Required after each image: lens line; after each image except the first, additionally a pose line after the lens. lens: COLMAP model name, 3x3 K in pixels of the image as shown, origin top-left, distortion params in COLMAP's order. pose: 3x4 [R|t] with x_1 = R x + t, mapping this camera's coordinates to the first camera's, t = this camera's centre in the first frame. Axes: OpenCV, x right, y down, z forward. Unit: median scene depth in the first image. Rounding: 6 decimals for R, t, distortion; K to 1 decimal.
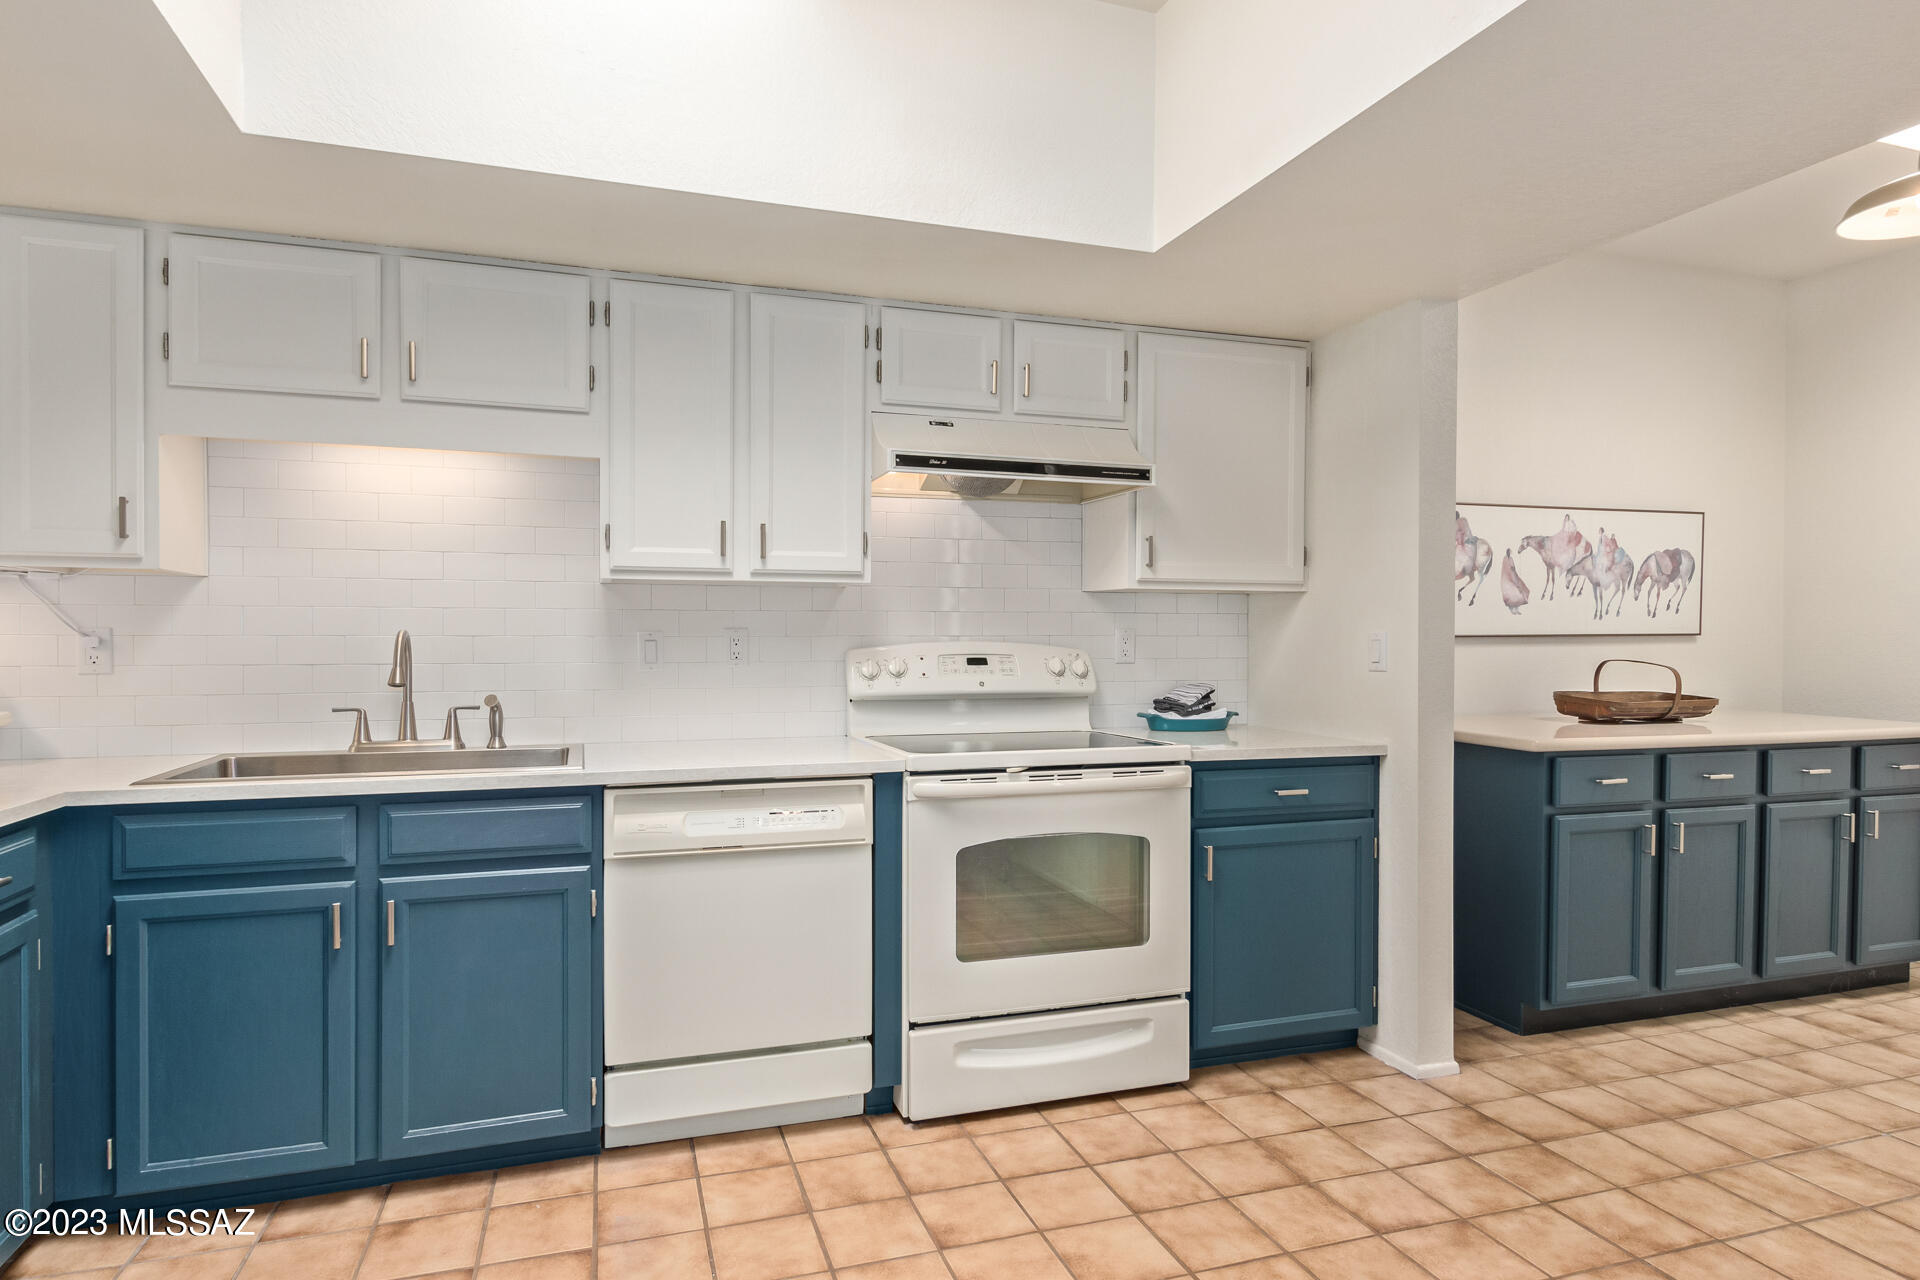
lens RADIAL K [[968.4, 0, 951.5], [0, 968.4, 650.0], [0, 0, 1]] dist [0.005711, -0.000245]
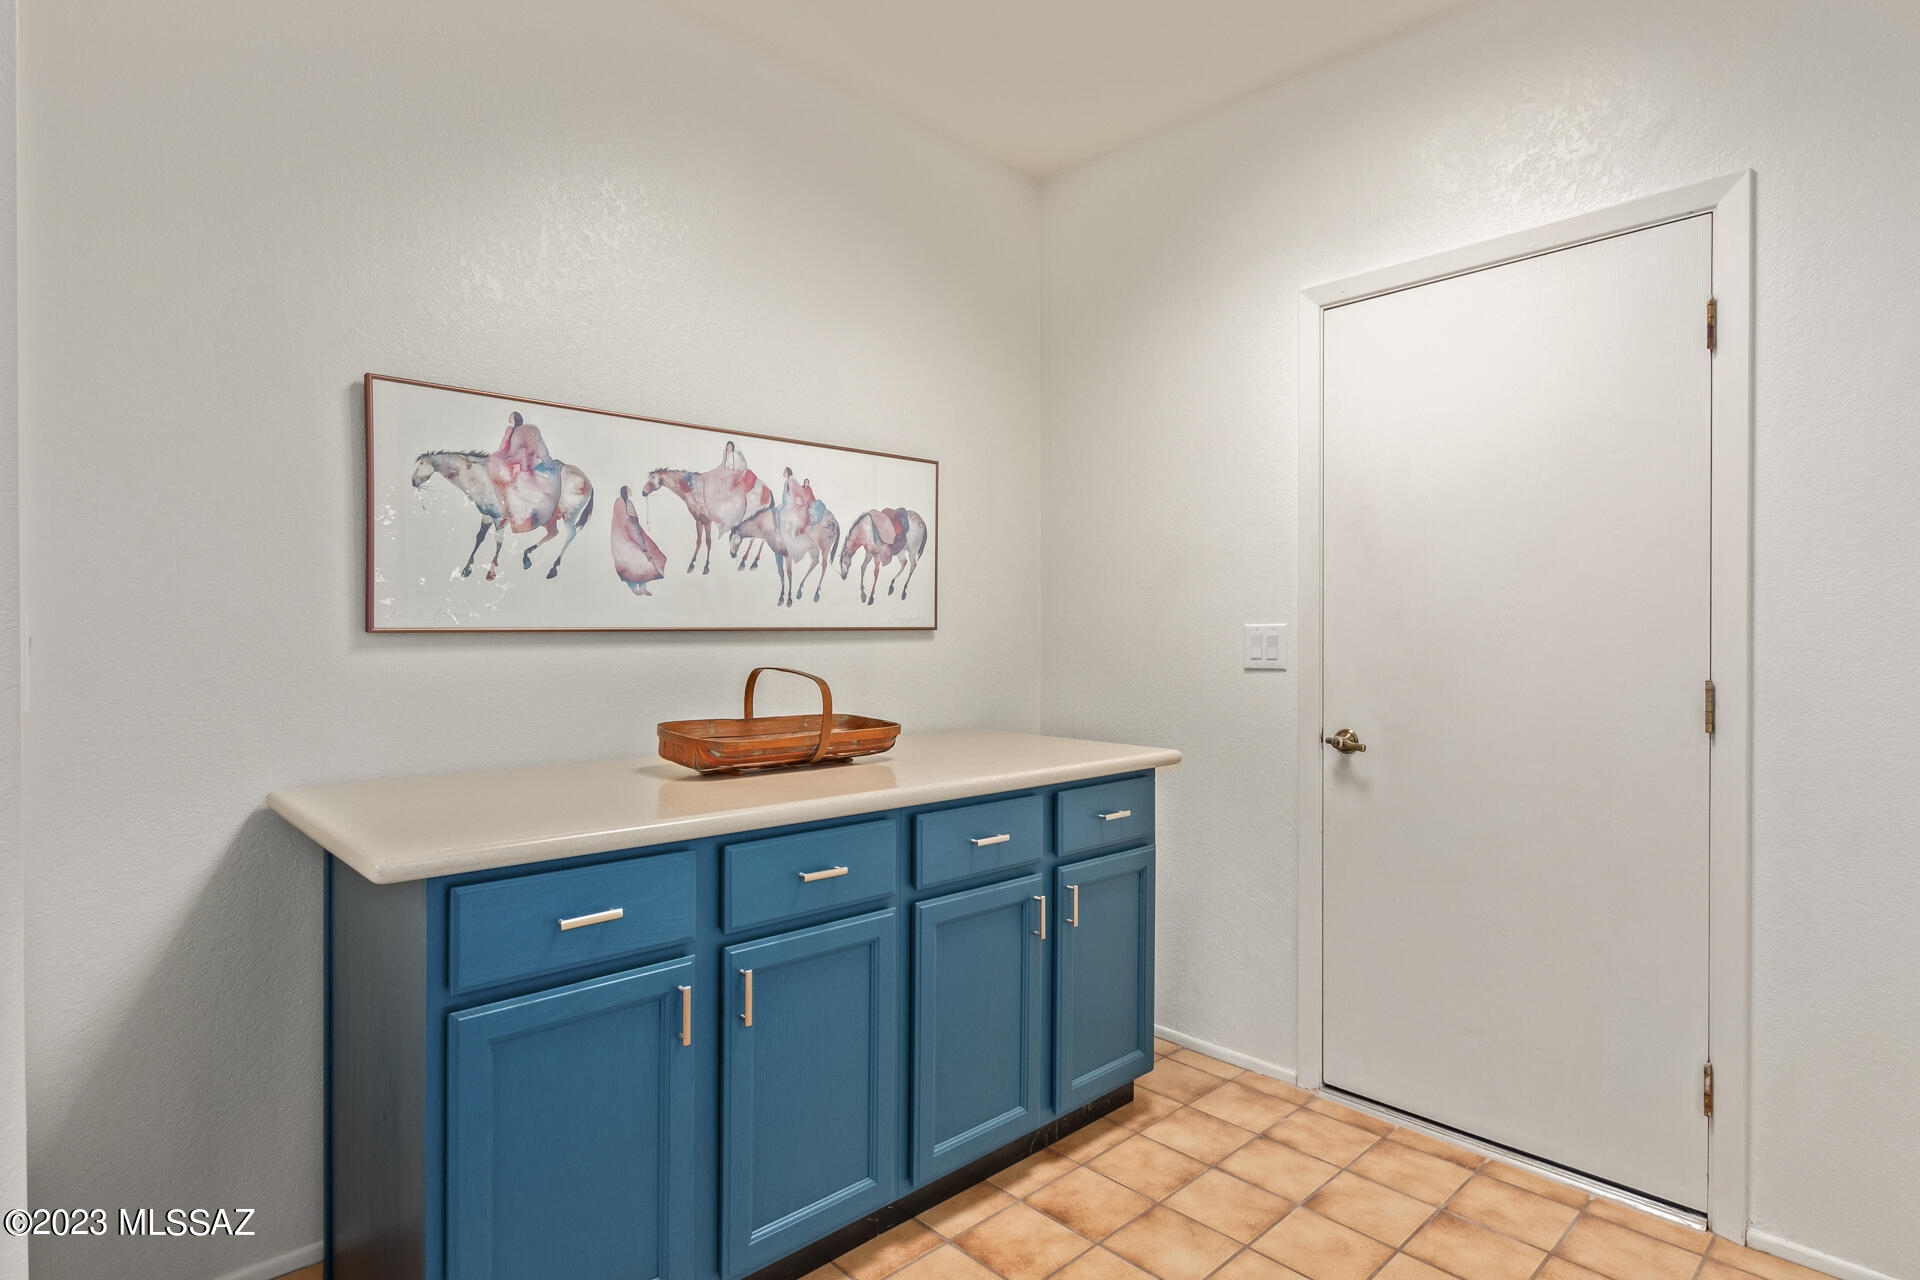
lens RADIAL K [[968.4, 0, 951.5], [0, 968.4, 650.0], [0, 0, 1]] dist [0.005711, -0.000245]
pose [[0.893295, -0.008951, 0.449381, 0.586105], [0.009542, 0.999954, 0.000948, -0.000854], [-0.449369, 0.003441, 0.893340, 0.444754]]
